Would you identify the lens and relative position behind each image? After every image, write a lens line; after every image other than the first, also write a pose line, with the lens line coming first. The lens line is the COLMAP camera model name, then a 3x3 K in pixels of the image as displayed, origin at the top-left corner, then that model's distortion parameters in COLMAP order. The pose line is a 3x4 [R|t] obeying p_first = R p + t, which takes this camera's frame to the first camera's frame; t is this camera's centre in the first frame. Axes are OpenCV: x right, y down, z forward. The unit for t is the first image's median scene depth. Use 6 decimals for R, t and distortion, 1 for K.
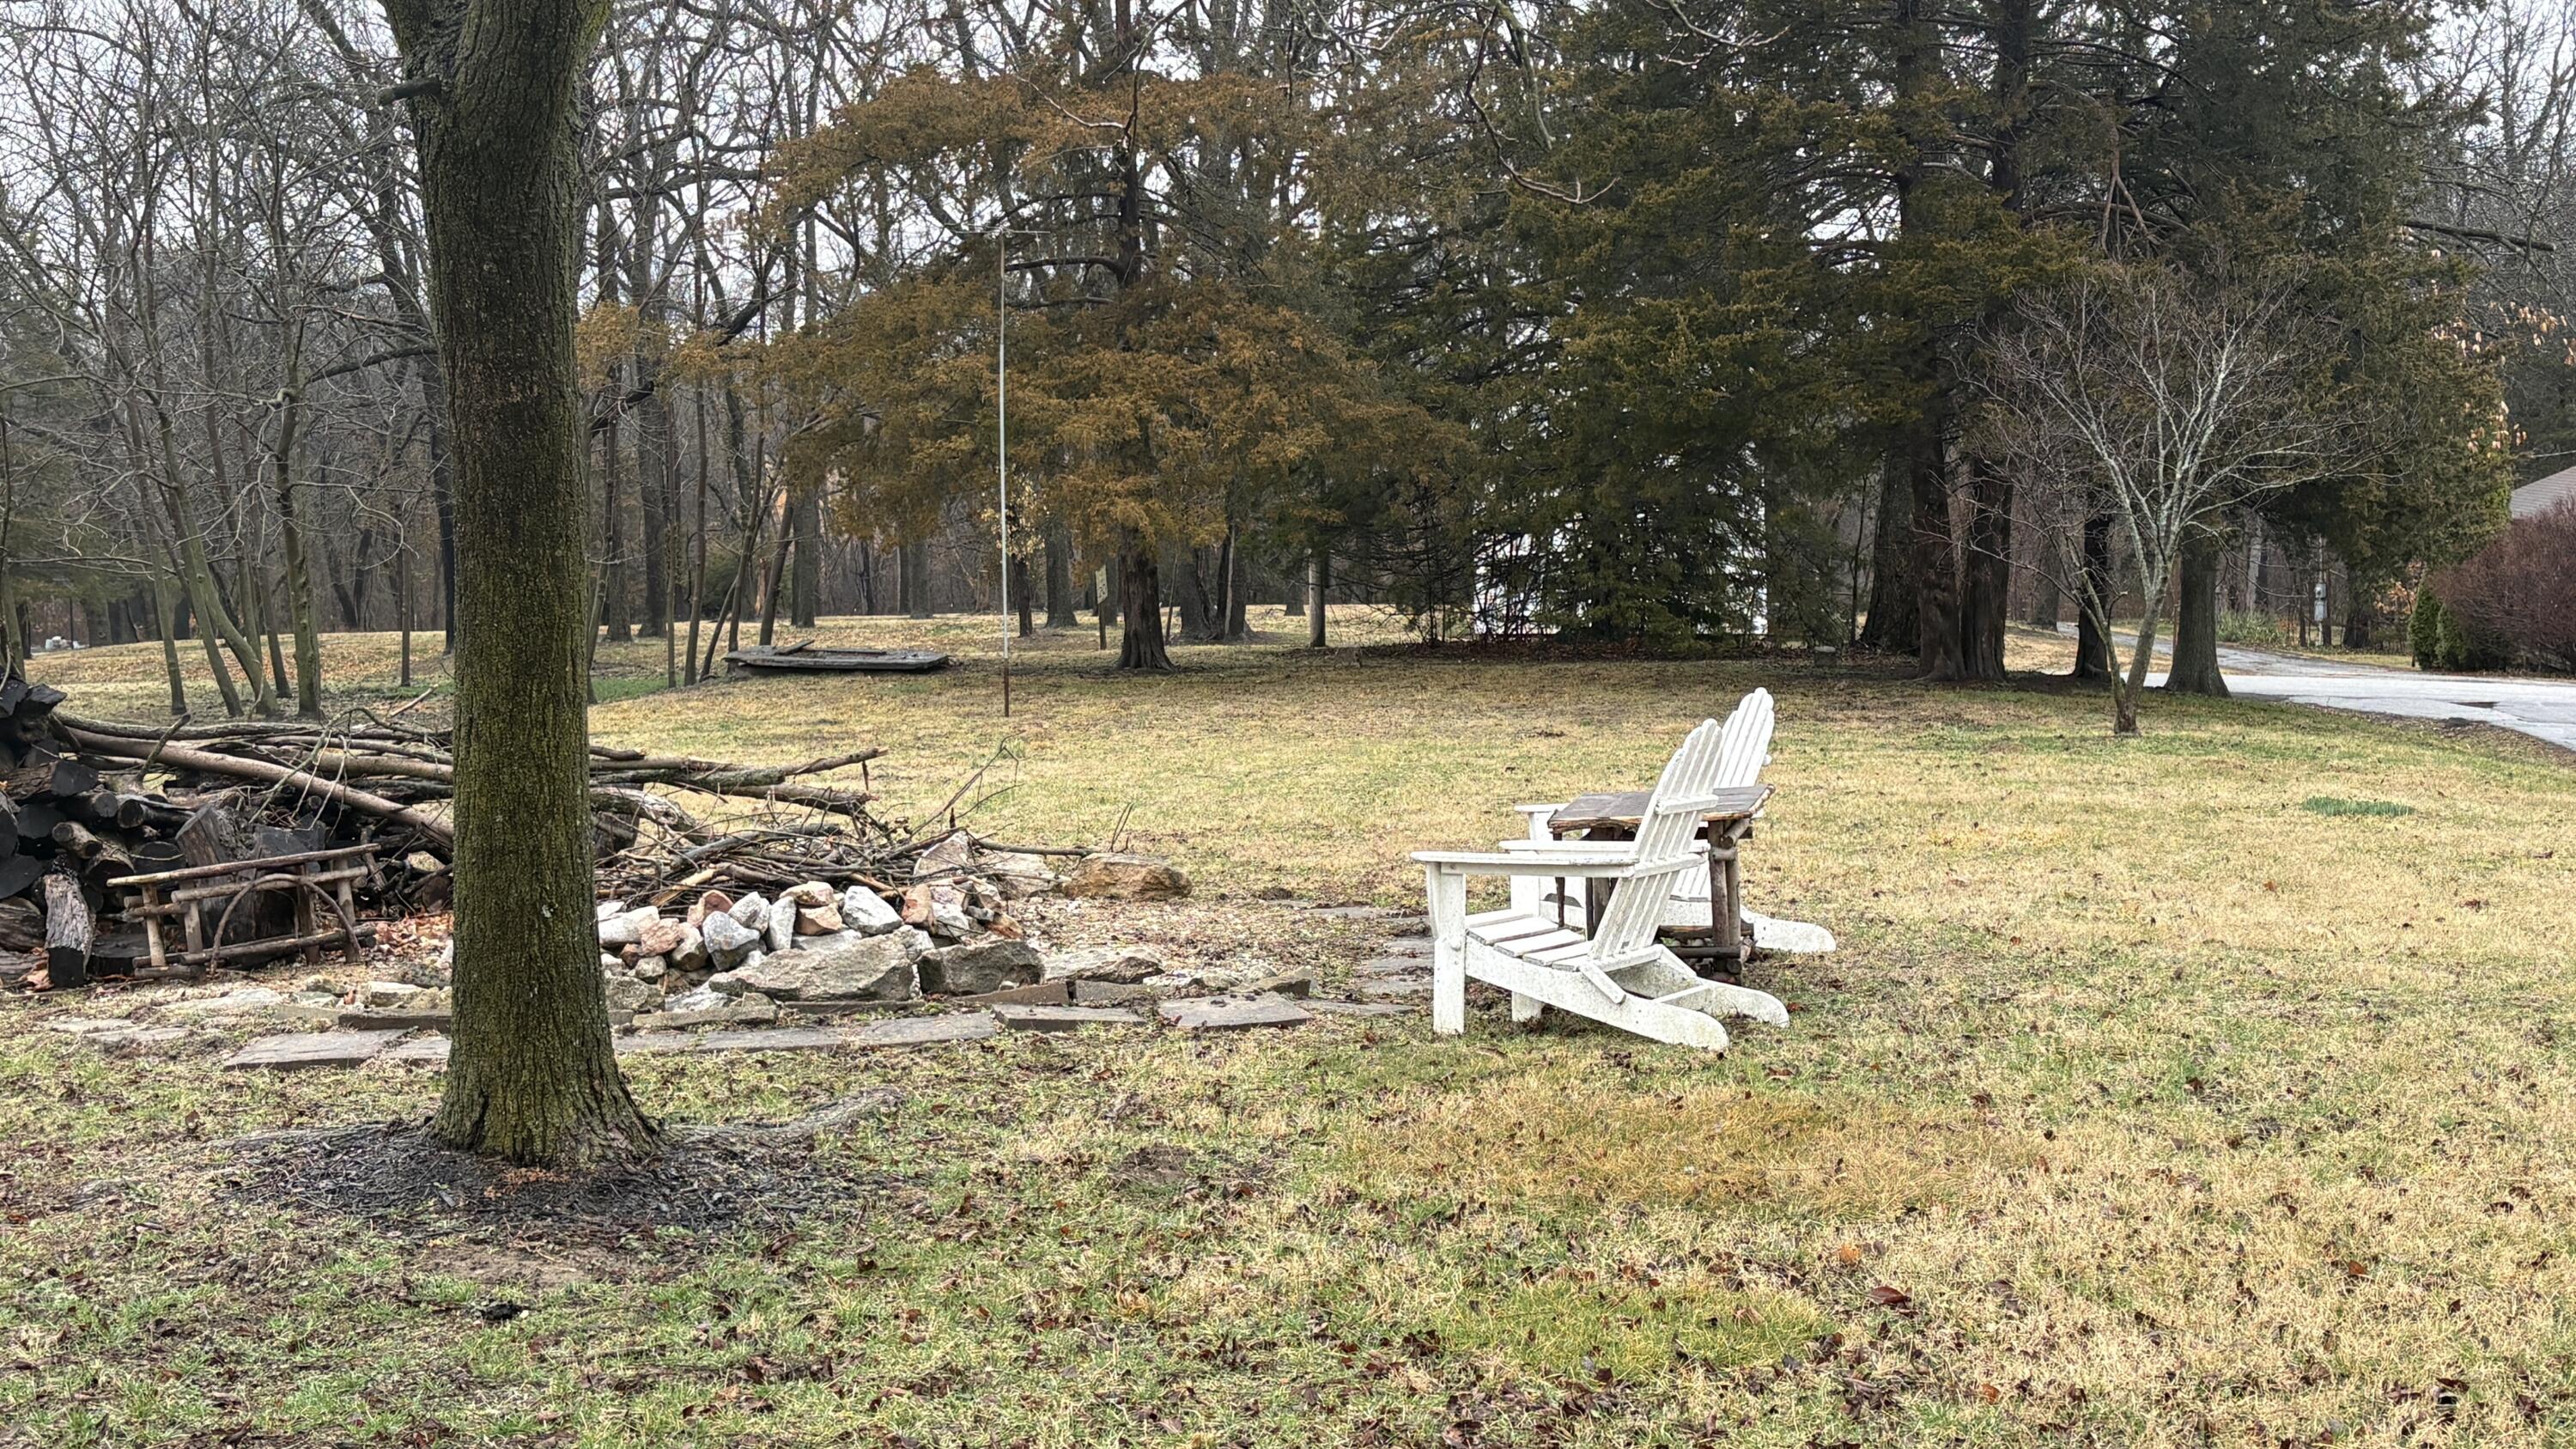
lens RADIAL K [[3178.9, 0, 1288.0], [0, 3178.9, 724.5], [0, 0, 1]] dist [0.119933, -0.002709]
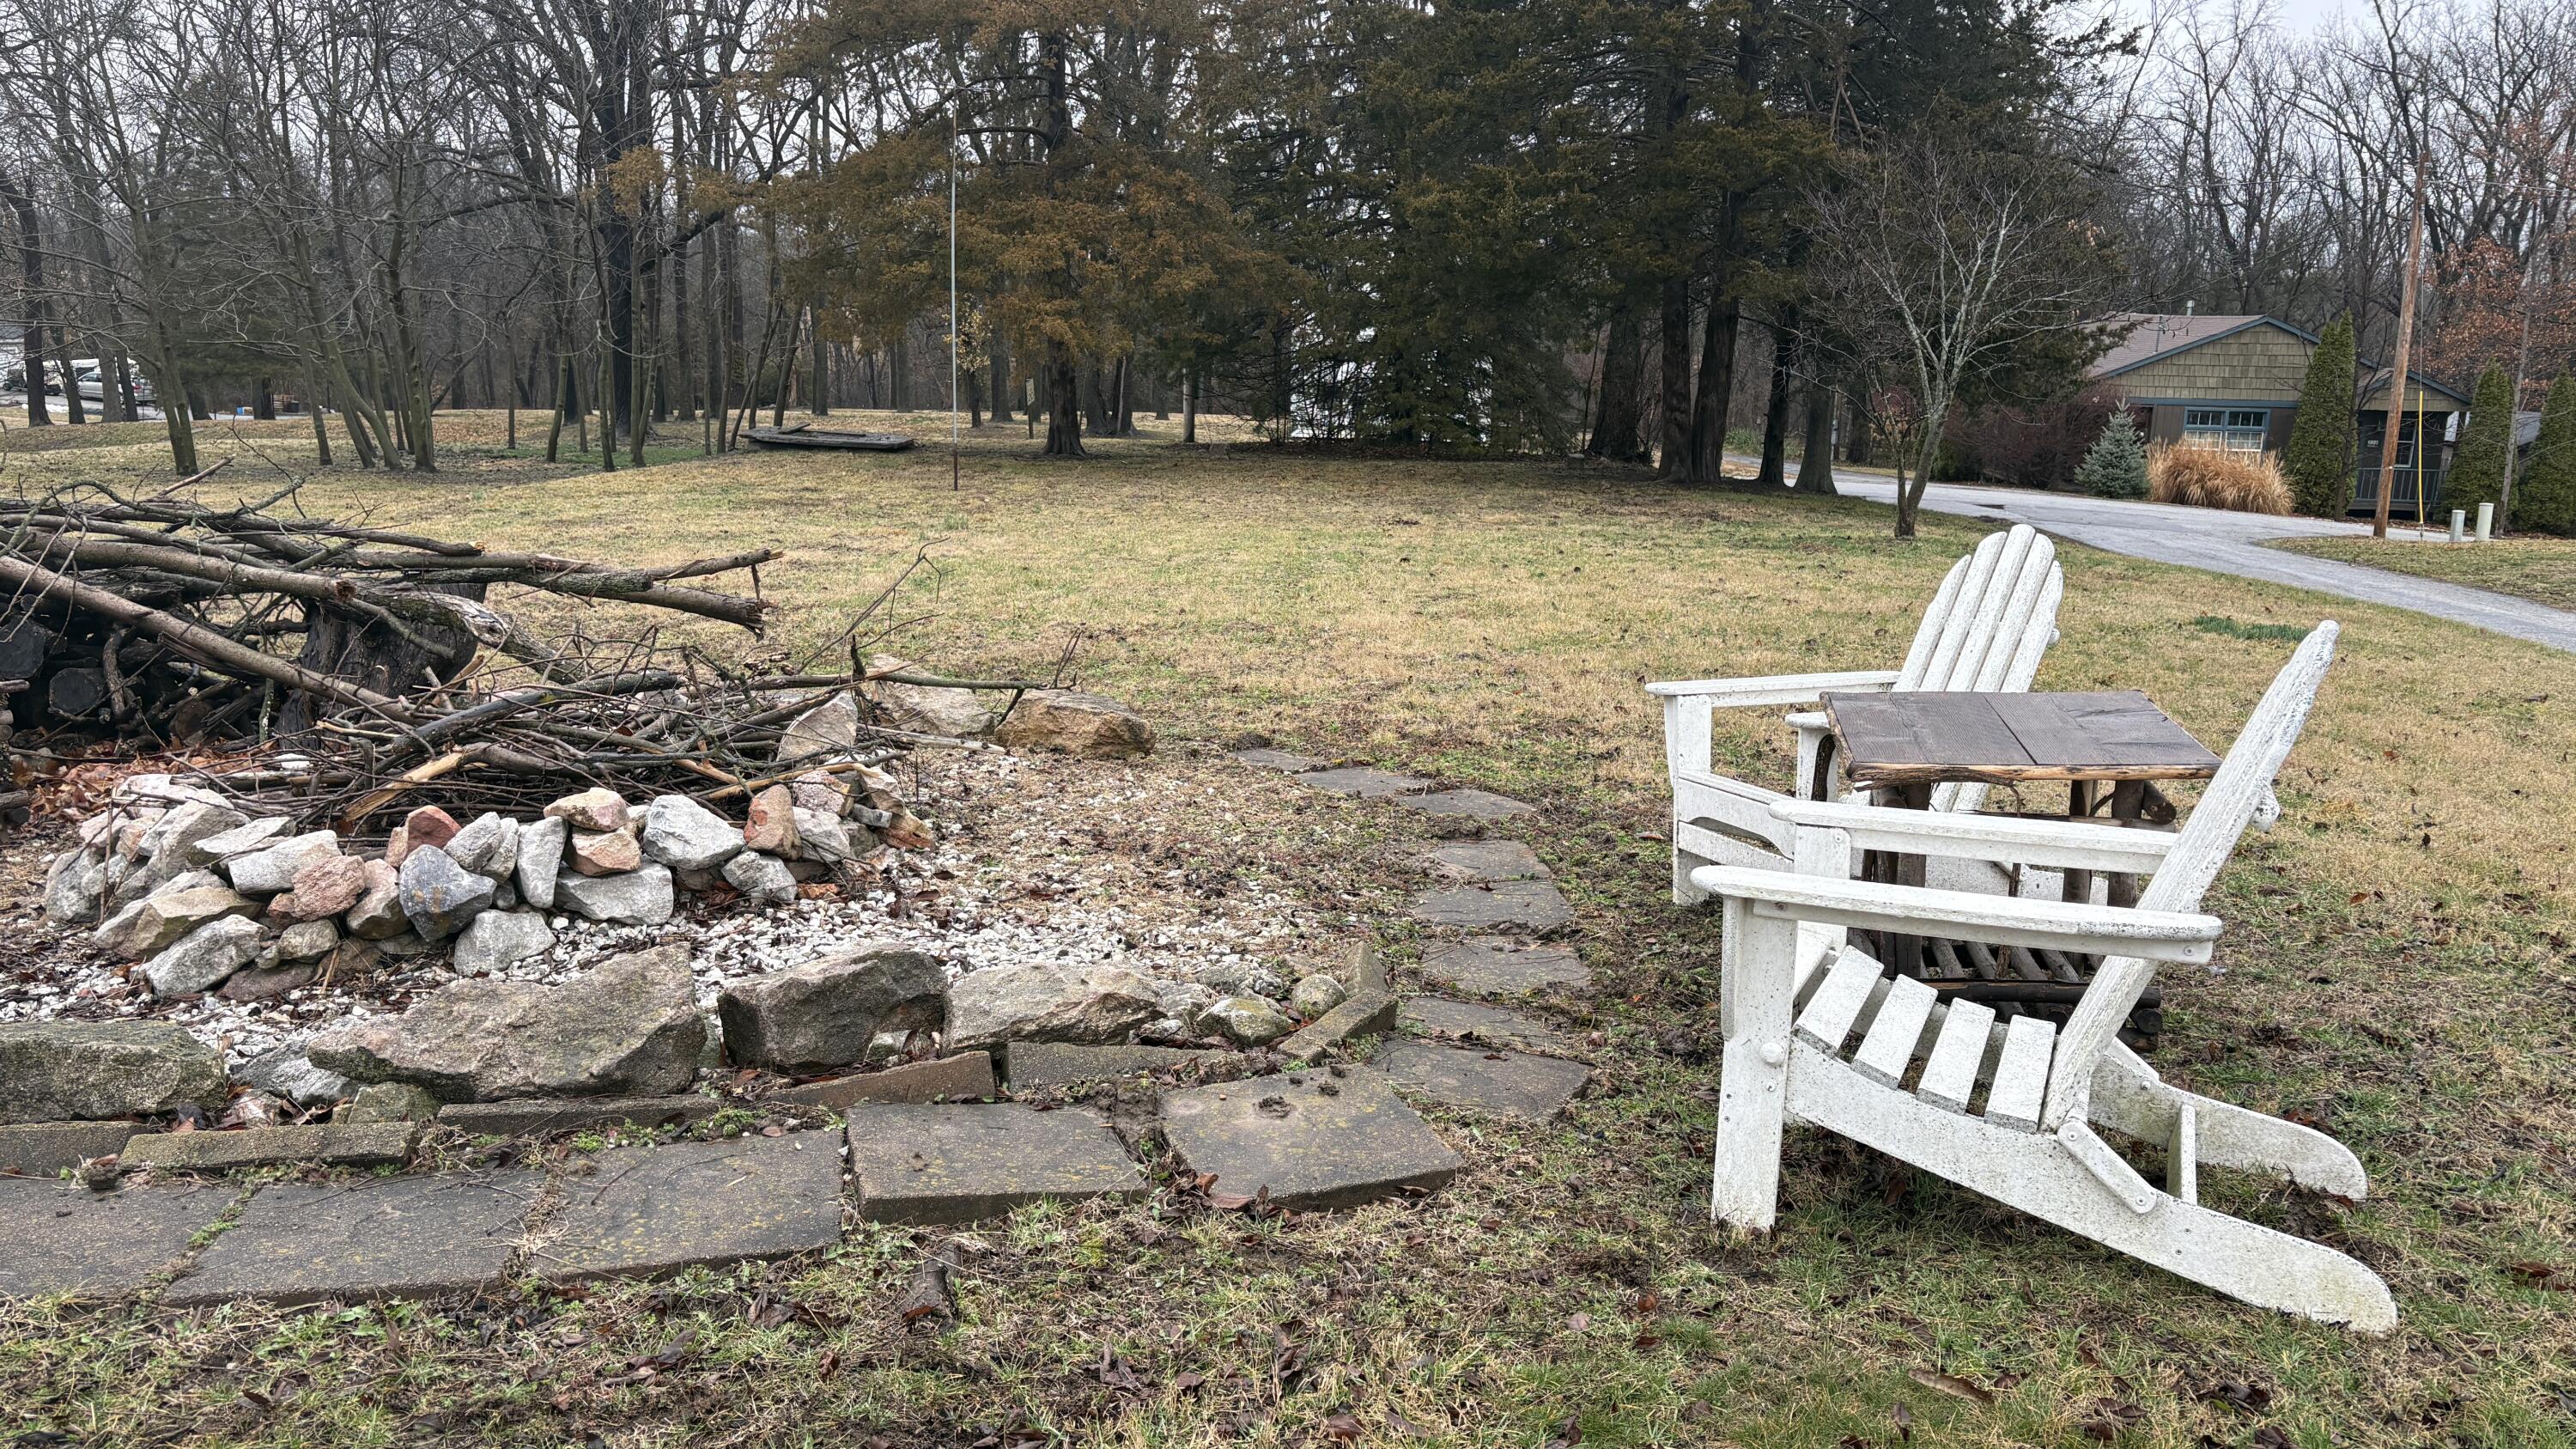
lens RADIAL K [[1902.4, 0, 1287.8], [0, 1902.4, 747.2], [0, 0, 1]] dist [0.085530, -0.185680]
pose [[0.996644, 0.019881, 0.079409, -0.028795], [-0.030267, 0.990811, 0.131823, -0.009866], [-0.076058, -0.133784, 0.988088, 0.425294]]
